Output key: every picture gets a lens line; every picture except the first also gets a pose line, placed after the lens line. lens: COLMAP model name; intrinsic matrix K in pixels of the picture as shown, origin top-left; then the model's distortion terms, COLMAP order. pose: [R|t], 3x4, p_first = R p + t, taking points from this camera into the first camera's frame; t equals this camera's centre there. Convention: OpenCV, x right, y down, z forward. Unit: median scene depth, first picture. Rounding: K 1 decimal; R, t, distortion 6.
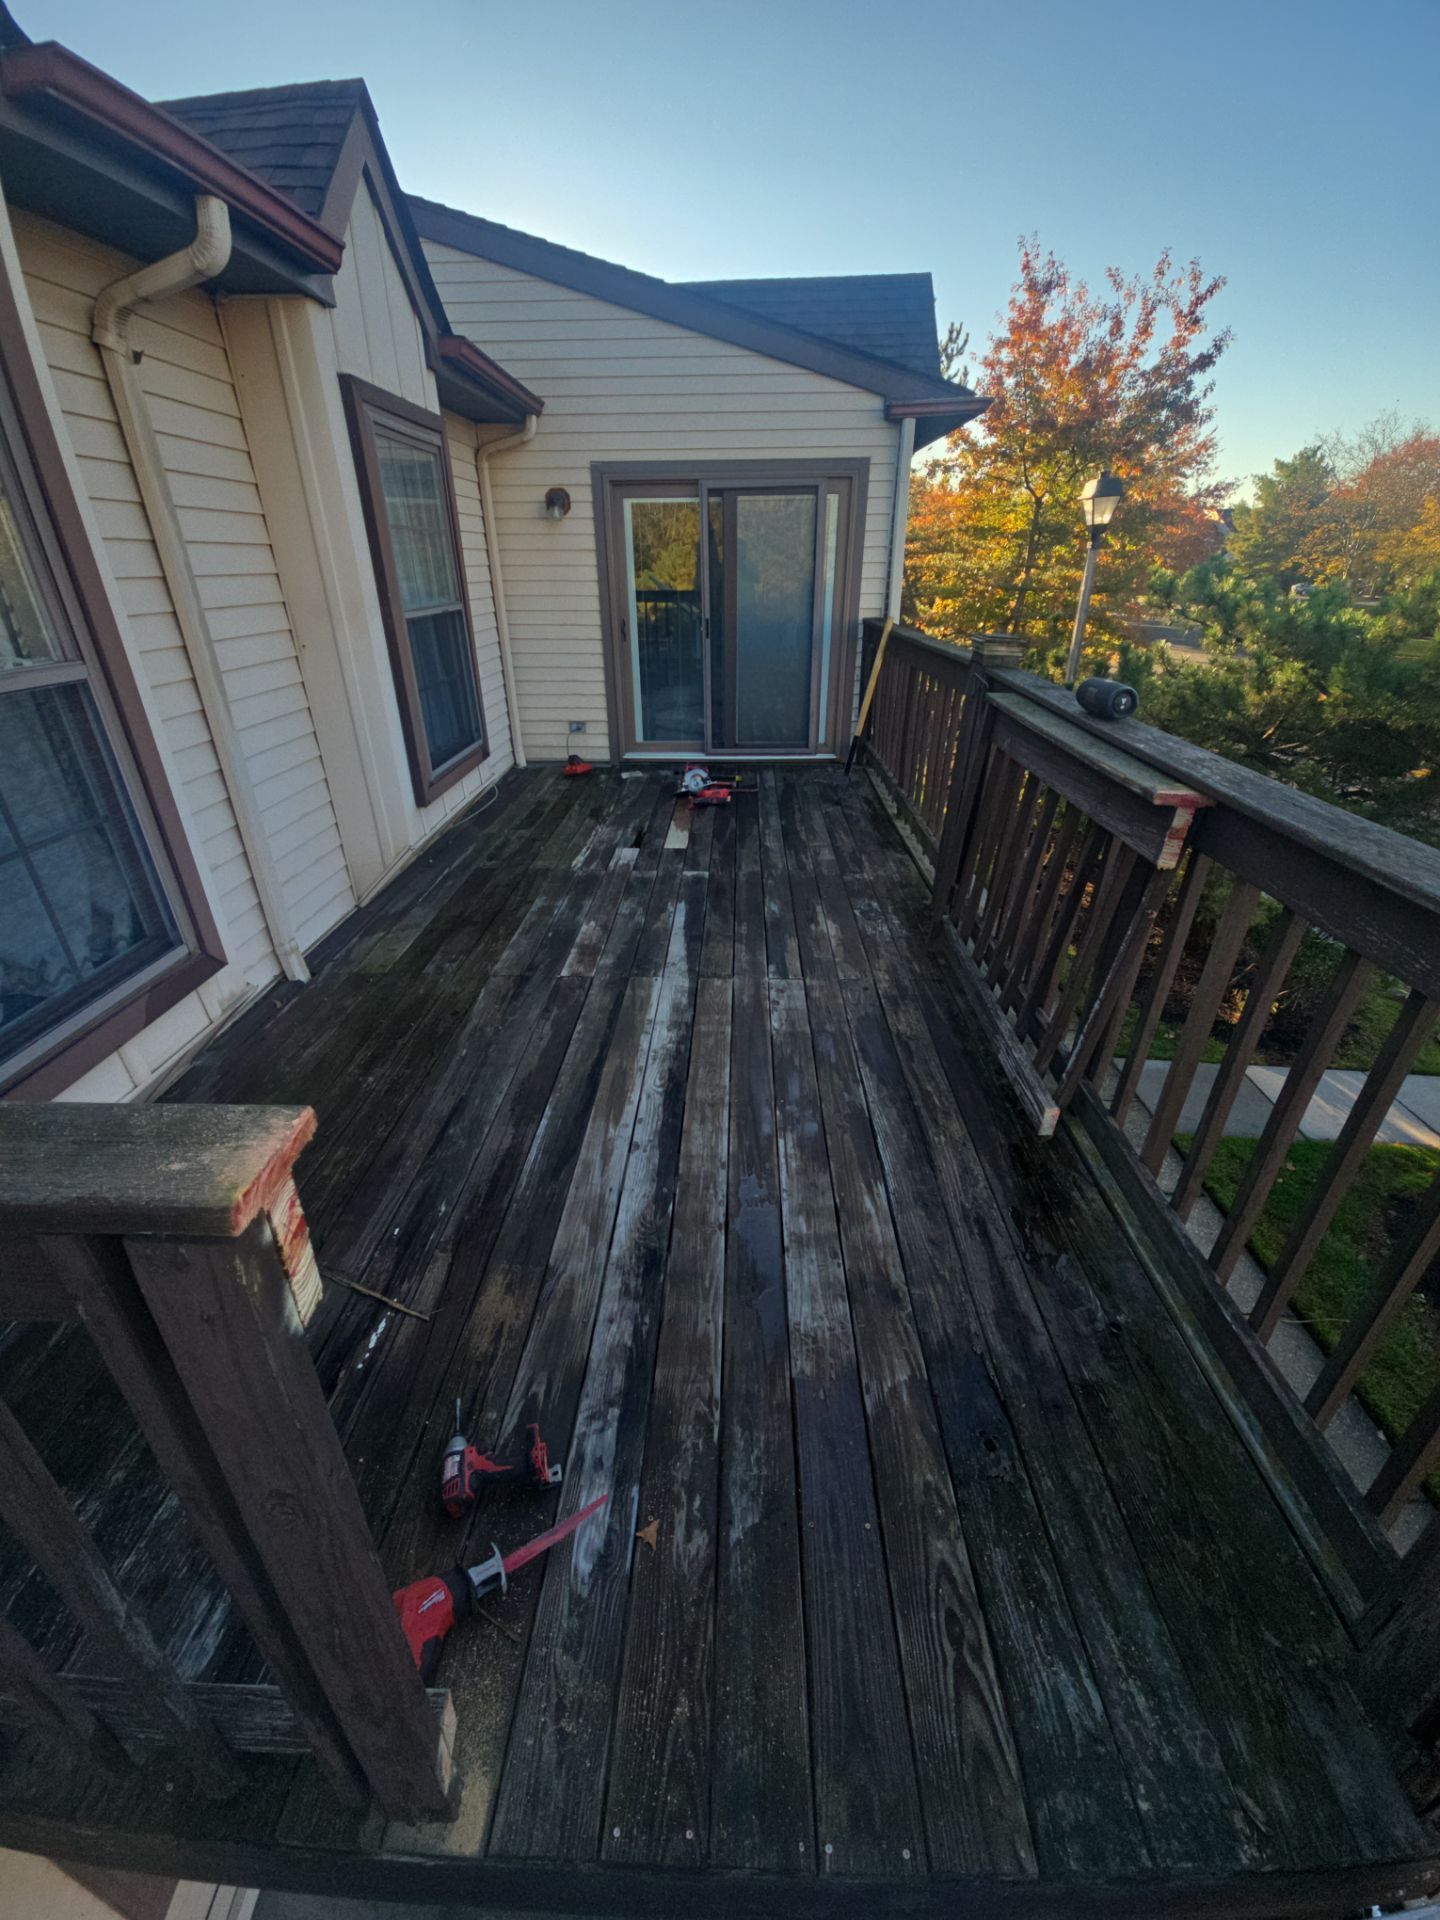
lens RADIAL K [[776.1, 0, 717.3], [0, 776.1, 961.0], [0, 0, 1]] dist [0.000714, -0.005674]
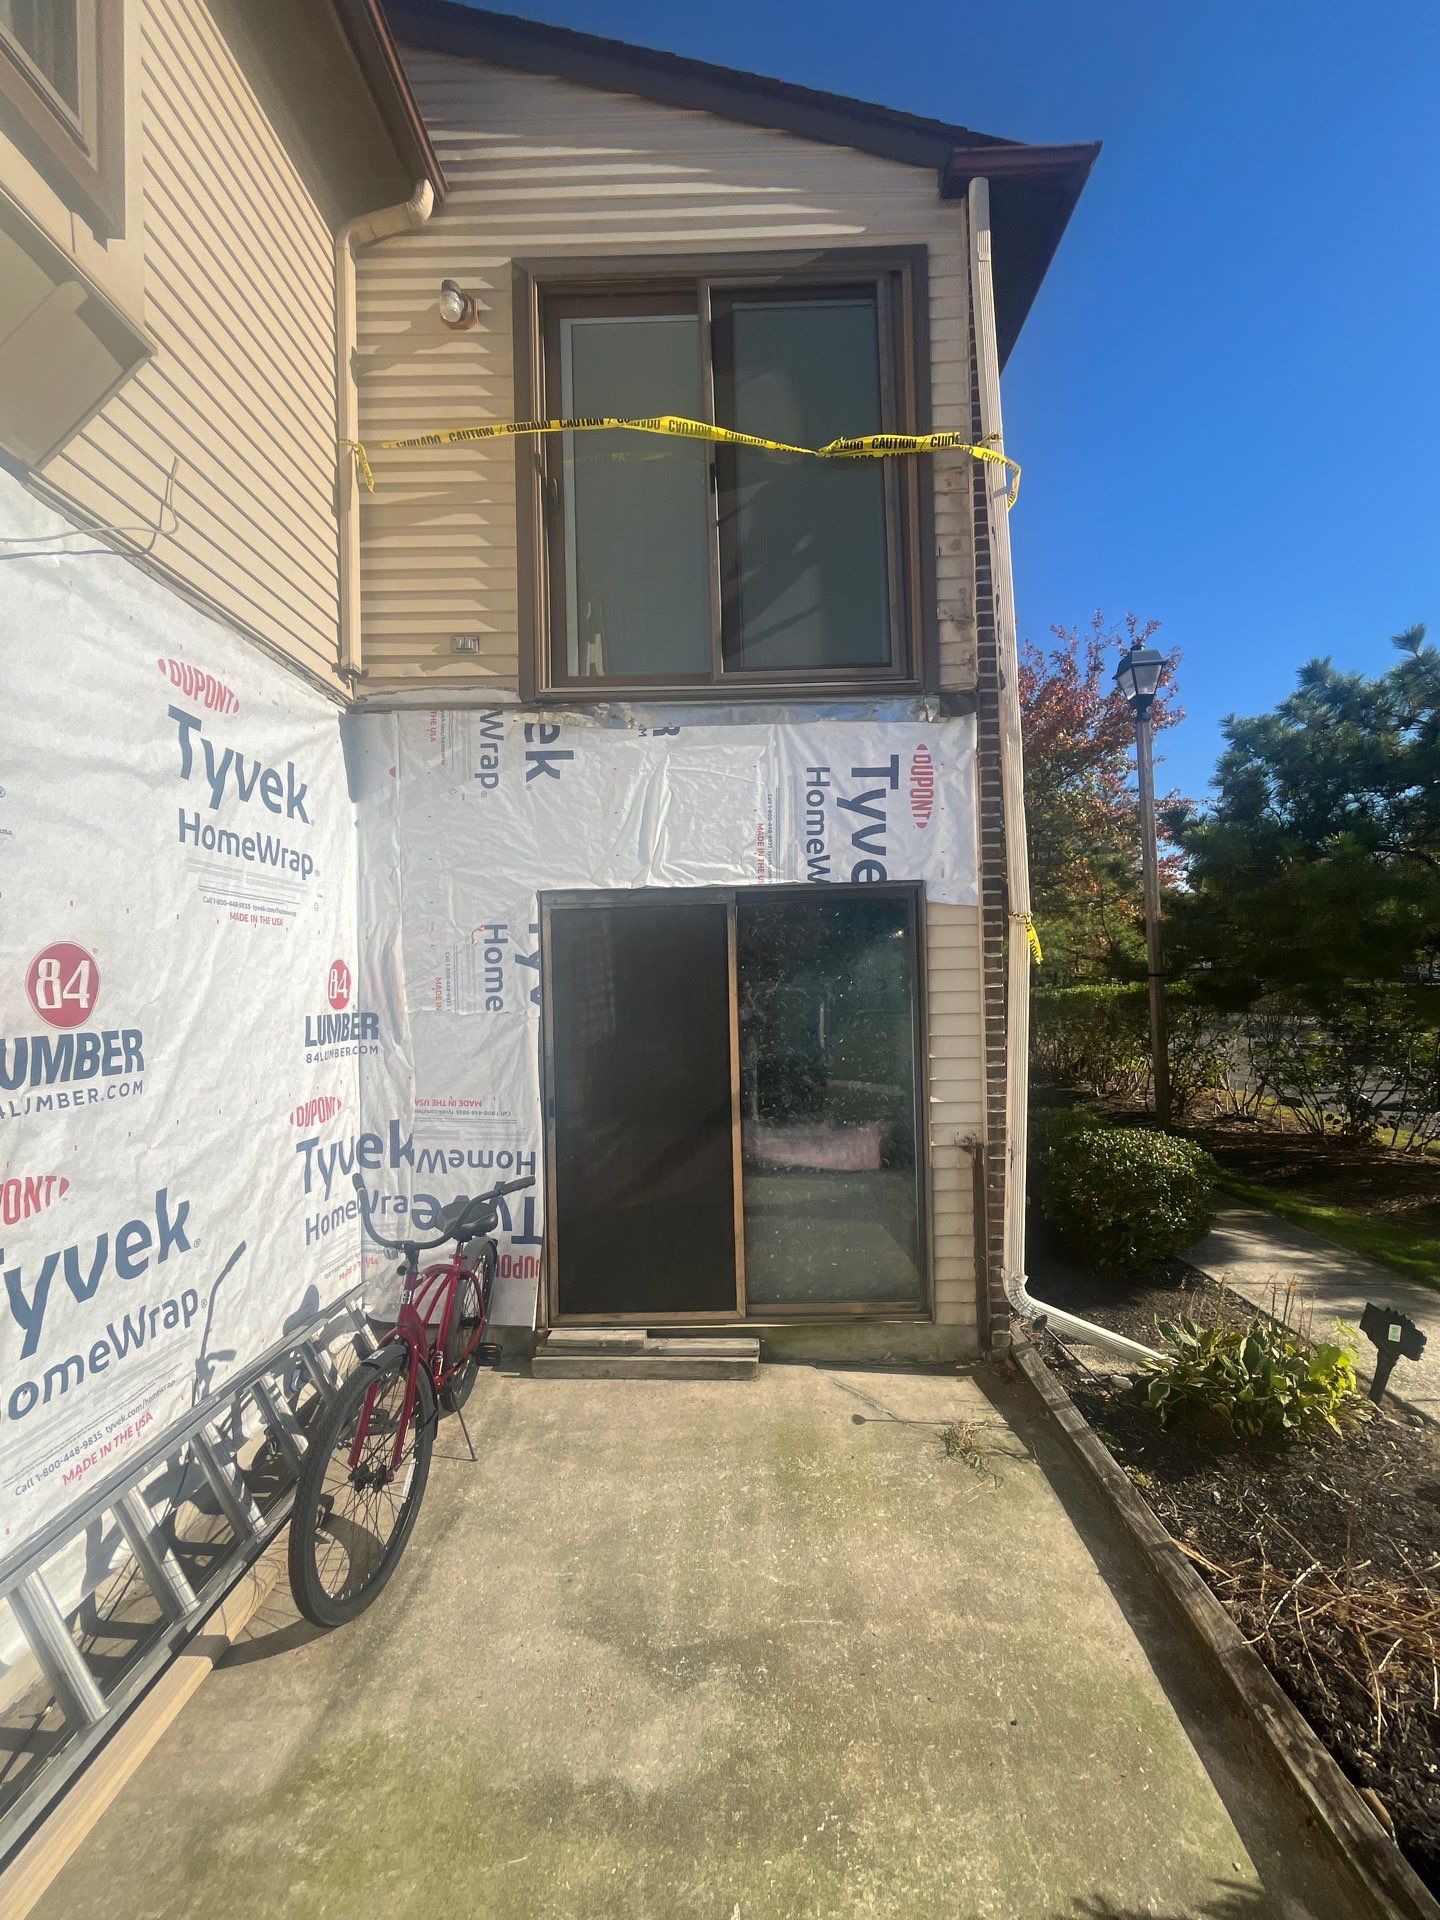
lens RADIAL K [[785.0, 0, 725.6], [0, 785.0, 969.4], [0, 0, 1]] dist [-0.002828, -0.000189]
pose [[0.999631, -0.012023, 0.024375, -0.004205], [0.022056, 0.882917, -0.469011, 0.410545], [-0.015882, 0.469375, 0.882856, 1.294790]]
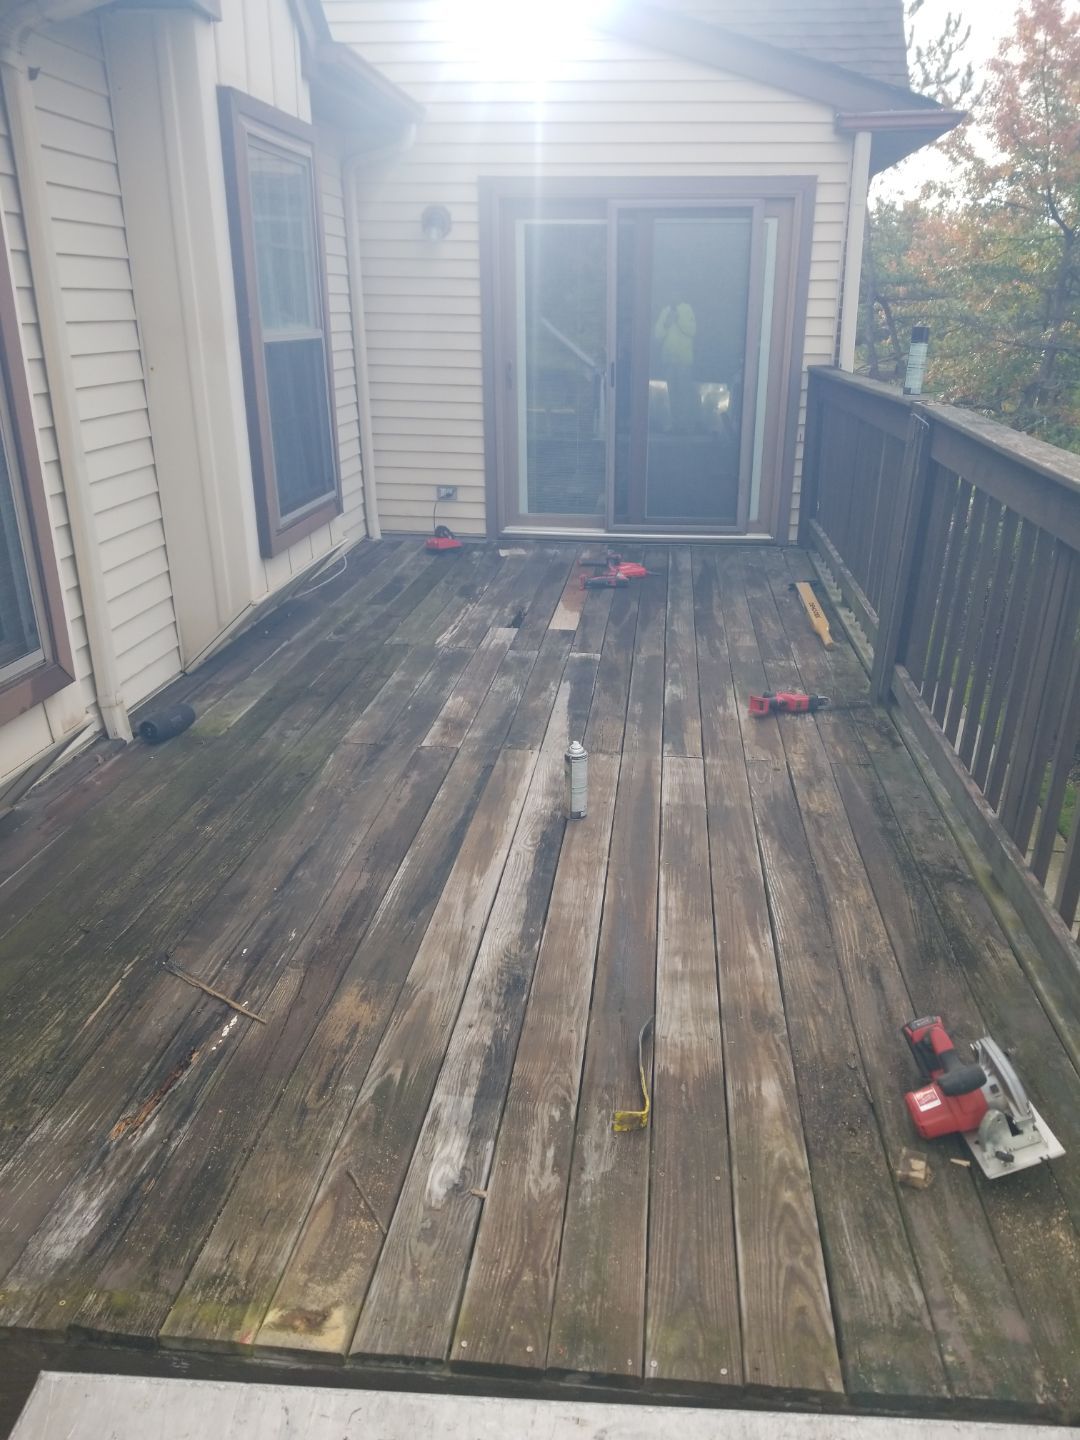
lens RADIAL K [[1098.4, 0, 581.2], [0, 1098.4, 737.3], [0, 0, 1]] dist [0.092392, -0.160767]
pose [[0.998732, 0.031414, -0.039330, 0.023153], [-0.035348, 0.993978, -0.103717, 0.131880], [0.035835, 0.104976, 0.993829, -0.211846]]
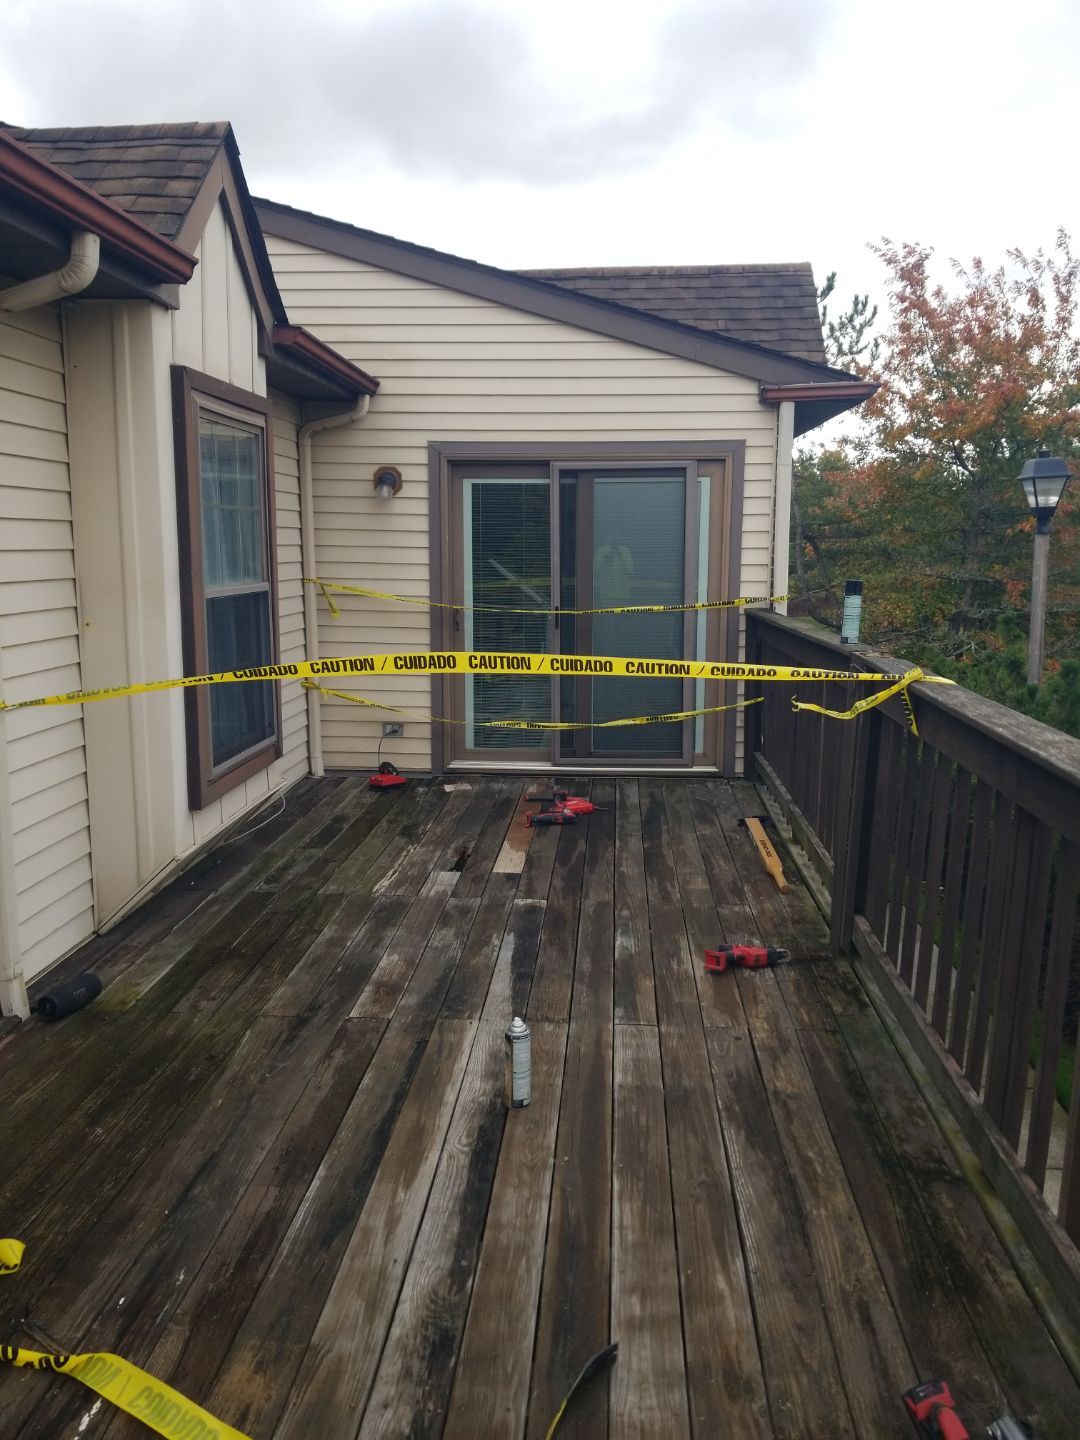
lens RADIAL K [[1099.6, 0, 575.6], [0, 1099.6, 701.5], [0, 0, 1]] dist [0.081115, -0.132380]
pose [[0.999878, 0.014766, -0.005074, 0.028186], [-0.015614, 0.944983, -0.326745, 0.081388], [-0.000030, 0.326785, 0.945099, -0.165746]]
